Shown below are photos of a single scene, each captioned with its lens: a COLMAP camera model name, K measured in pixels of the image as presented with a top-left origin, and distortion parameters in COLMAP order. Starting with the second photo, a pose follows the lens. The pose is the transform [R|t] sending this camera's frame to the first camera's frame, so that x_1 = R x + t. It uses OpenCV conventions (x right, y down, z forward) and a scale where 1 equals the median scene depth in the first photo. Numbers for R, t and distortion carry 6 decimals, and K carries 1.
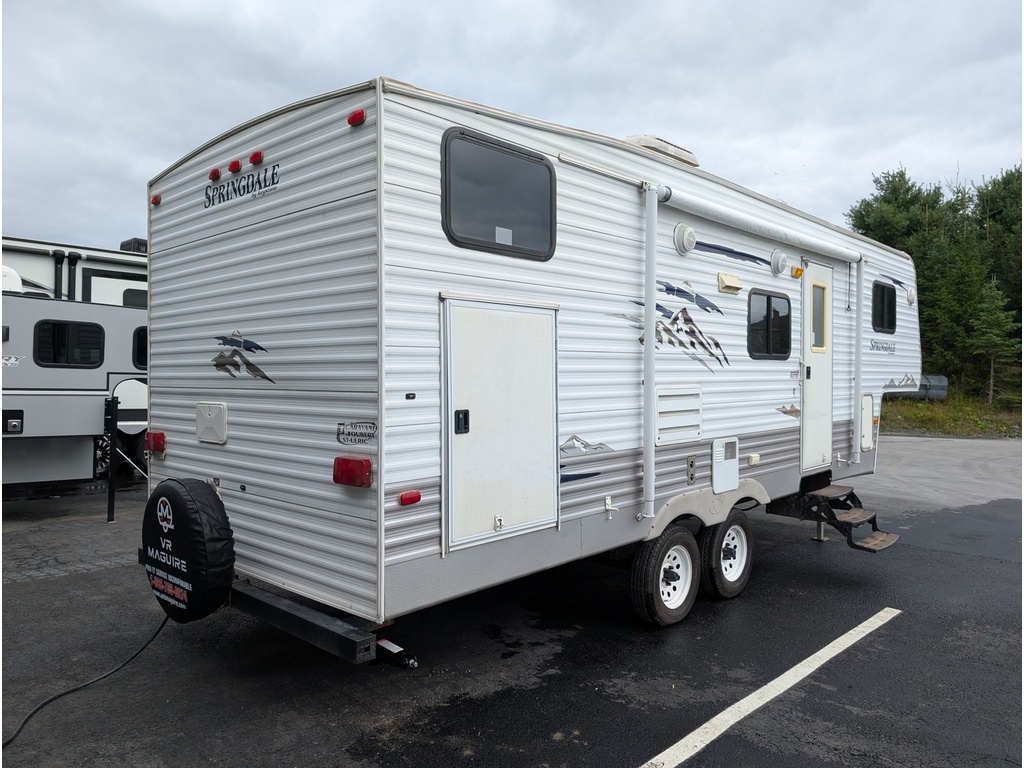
lens RADIAL K [[736.3, 0, 511.7], [0, 736.3, 371.4], [0, 0, 1]] dist [0.003256, -0.003136]
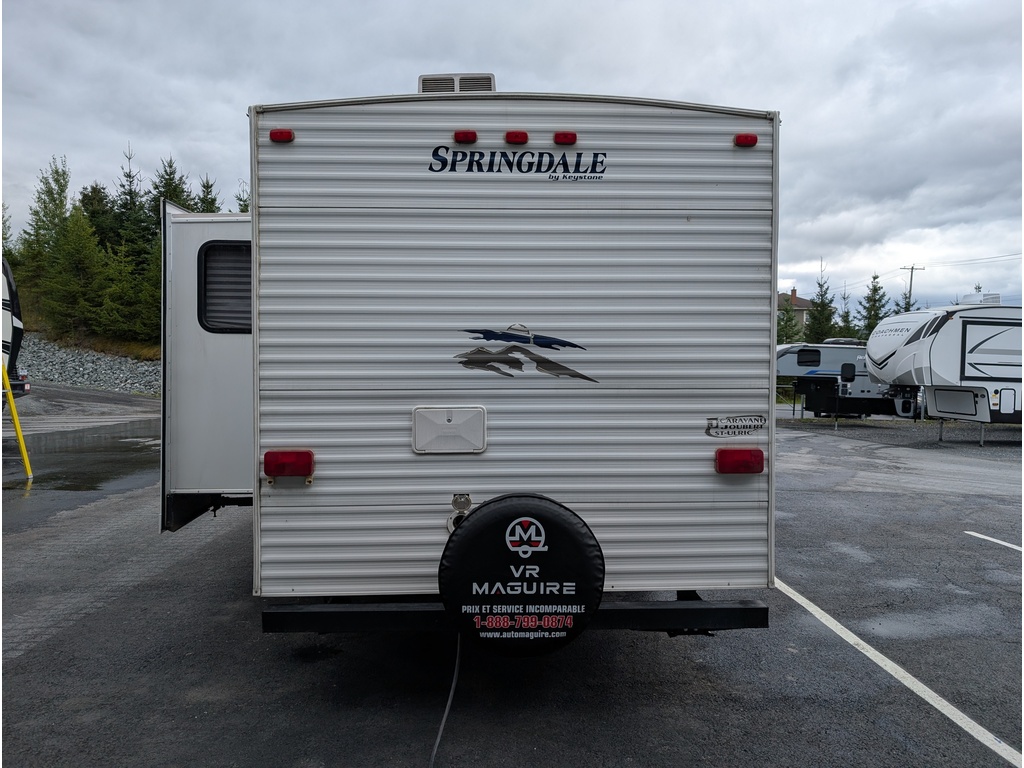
lens RADIAL K [[727.8, 0, 513.5], [0, 727.8, 372.7], [0, 0, 1]] dist [0.017782, -0.004125]
pose [[0.706786, -0.016098, 0.707245, -0.991192], [-0.003793, 0.999640, 0.026543, -0.019625], [-0.707418, -0.021443, 0.706470, 0.376995]]
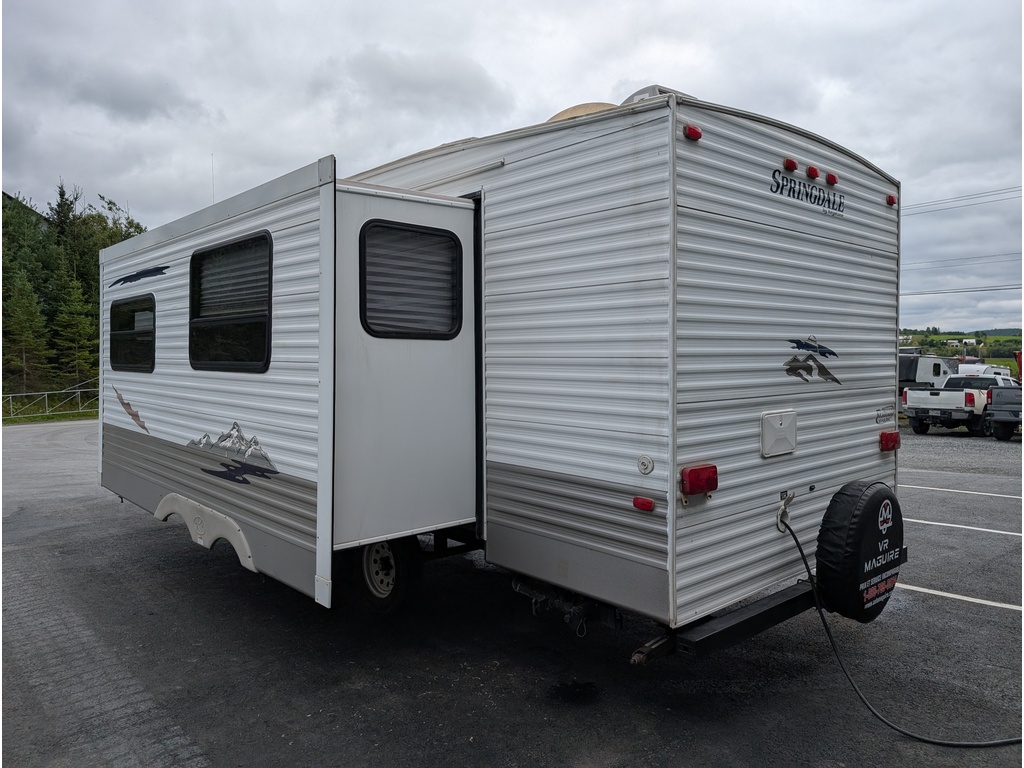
lens RADIAL K [[733.3, 0, 510.7], [0, 733.3, 368.2], [0, 0, 1]] dist [0.007188, 0.000111]
pose [[0.094310, -0.017251, 0.995393, -1.407327], [-0.000293, 0.999849, 0.017356, -0.027288], [-0.995543, -0.001929, 0.094290, 1.305422]]
